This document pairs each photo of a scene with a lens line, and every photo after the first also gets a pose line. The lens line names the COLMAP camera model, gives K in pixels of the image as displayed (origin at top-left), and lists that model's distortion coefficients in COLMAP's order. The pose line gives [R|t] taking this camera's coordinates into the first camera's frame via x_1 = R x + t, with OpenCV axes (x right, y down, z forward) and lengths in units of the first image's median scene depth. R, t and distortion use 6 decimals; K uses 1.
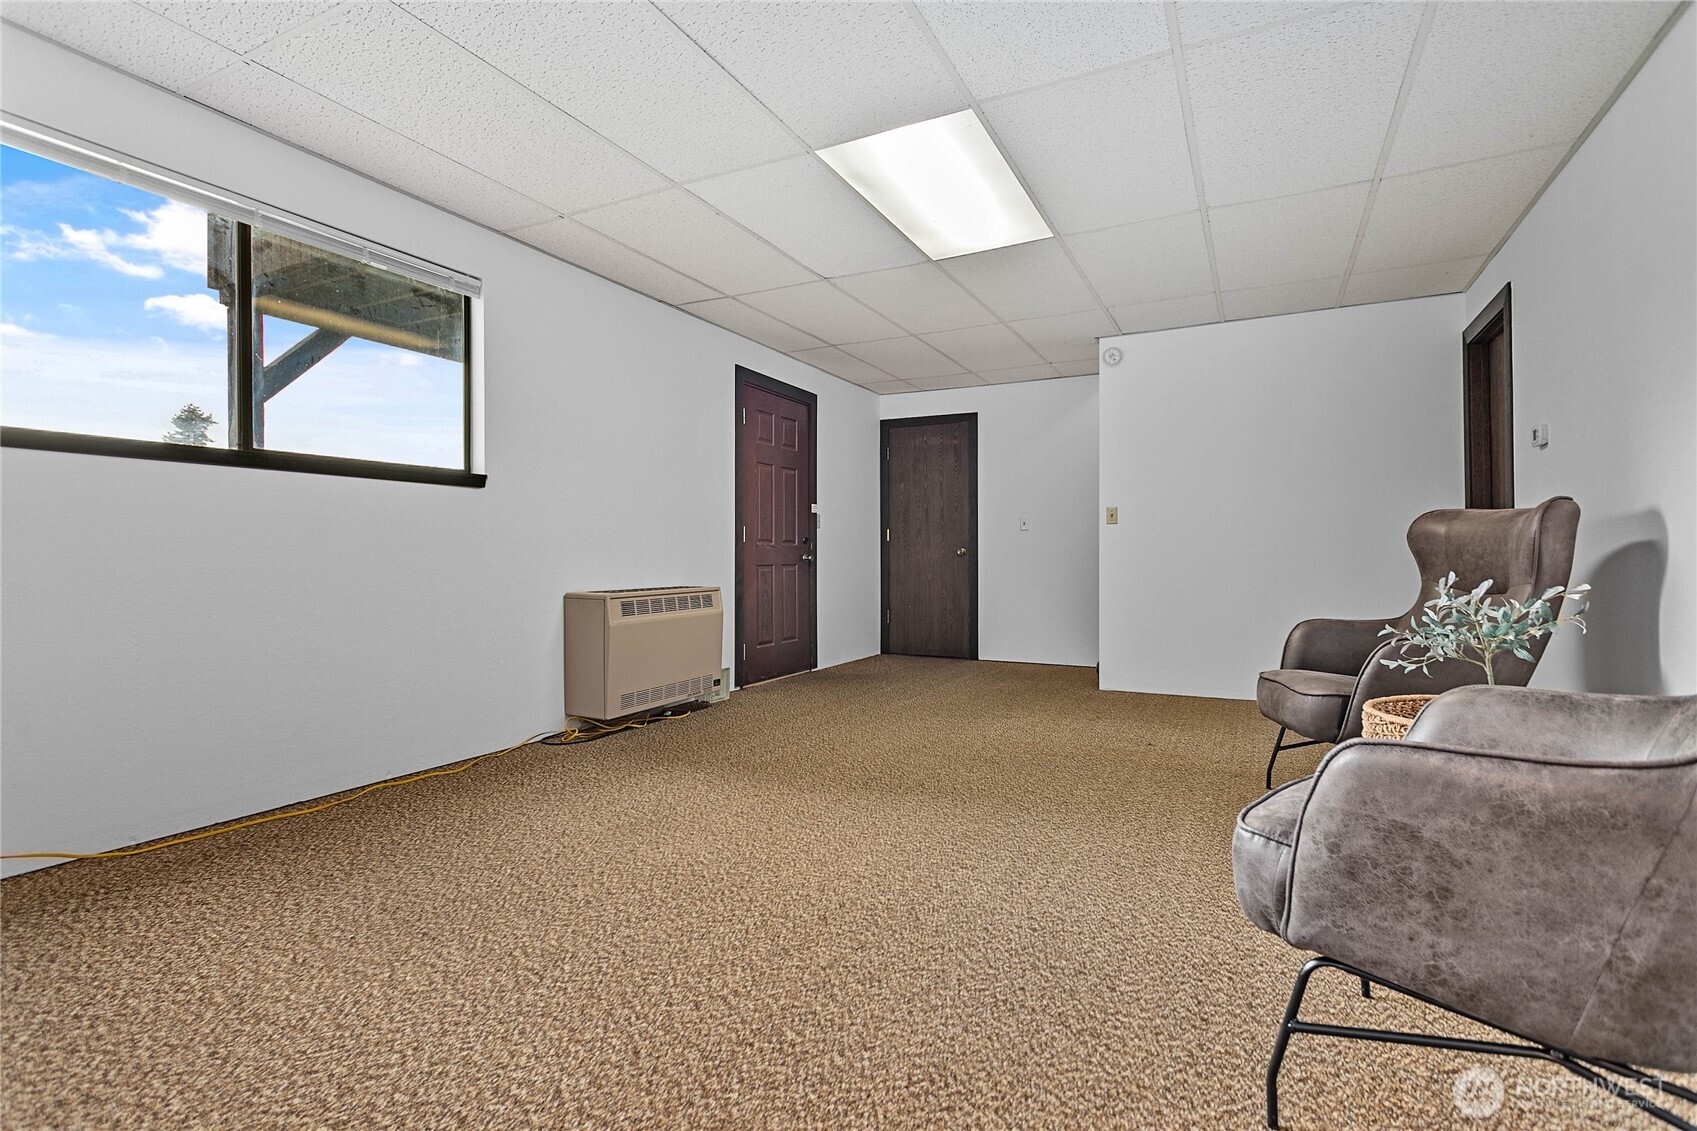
lens RADIAL K [[804.5, 0, 847.4], [0, 804.5, 551.7], [0, 0, 1]] dist [0.001207, 0.000375]
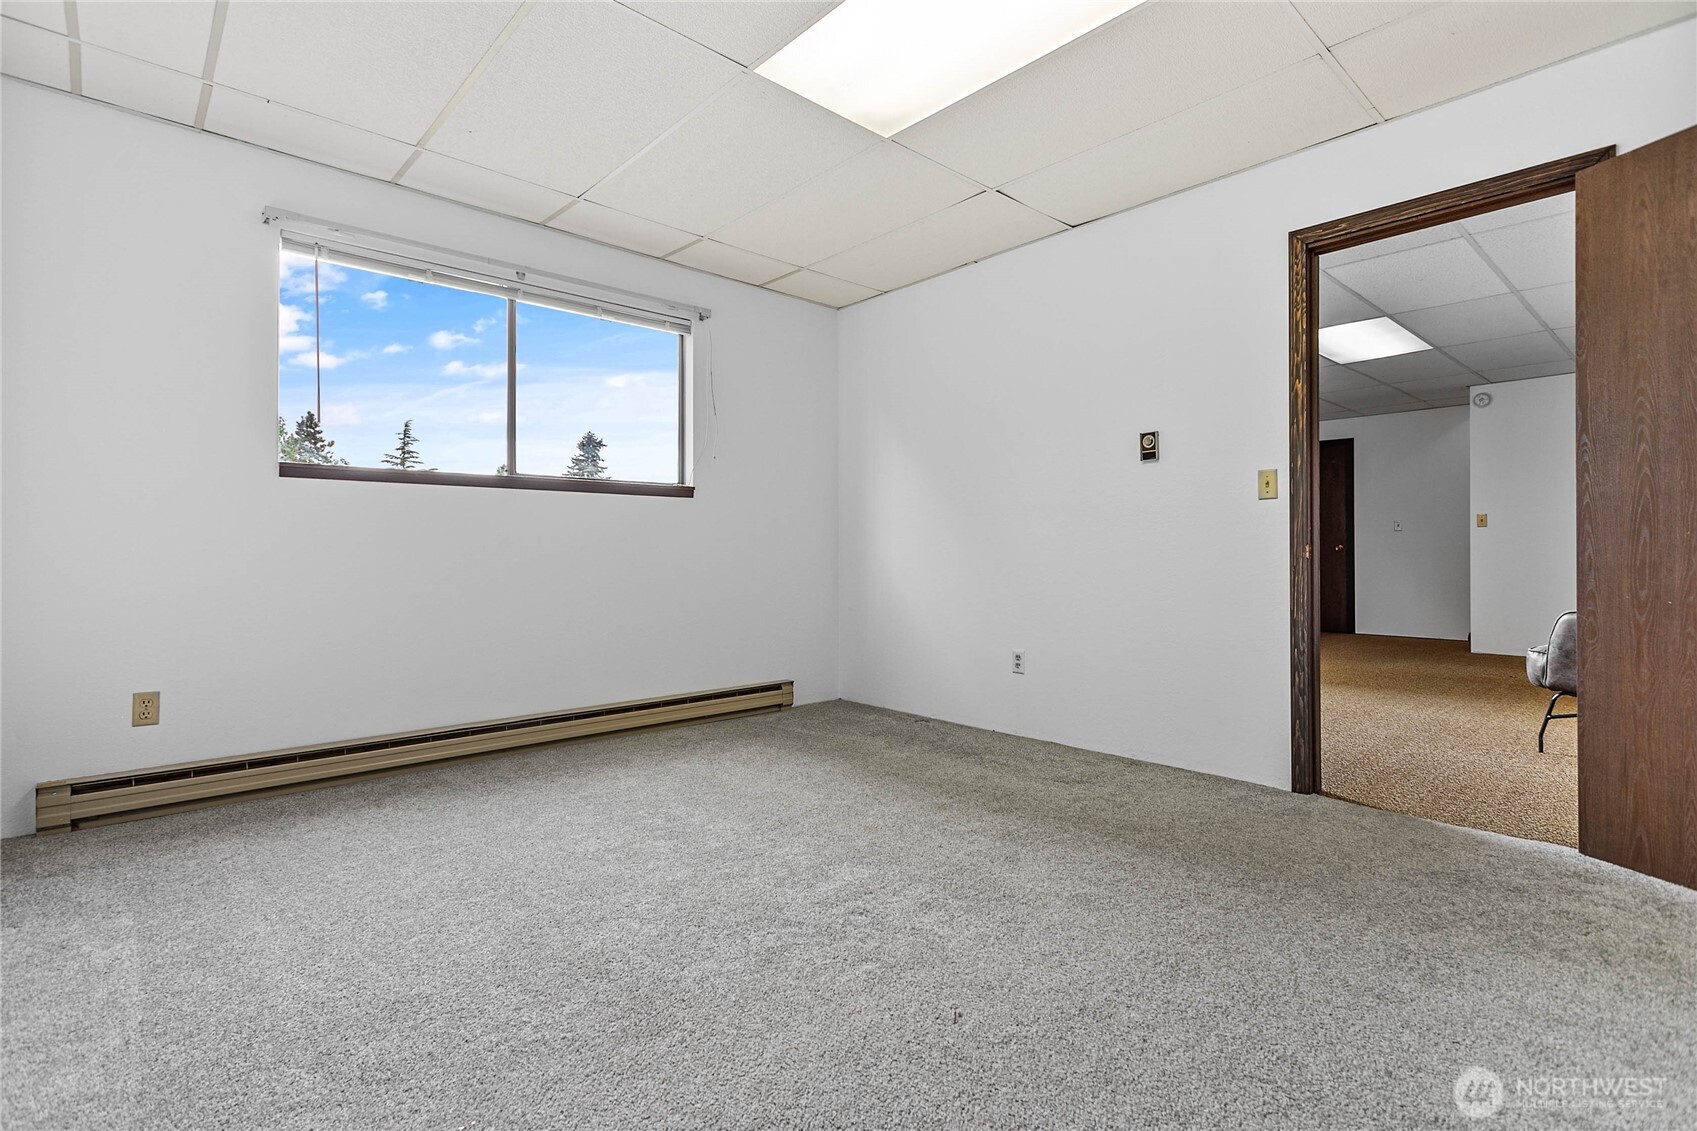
lens RADIAL K [[804.5, 0, 847.4], [0, 804.5, 551.7], [0, 0, 1]] dist [0.001207, 0.000375]
pose [[0.936876, -0.004530, -0.349632, -0.182198], [0.006340, 0.999972, 0.004033, -0.005764], [0.349604, -0.005995, 0.936878, -0.595196]]
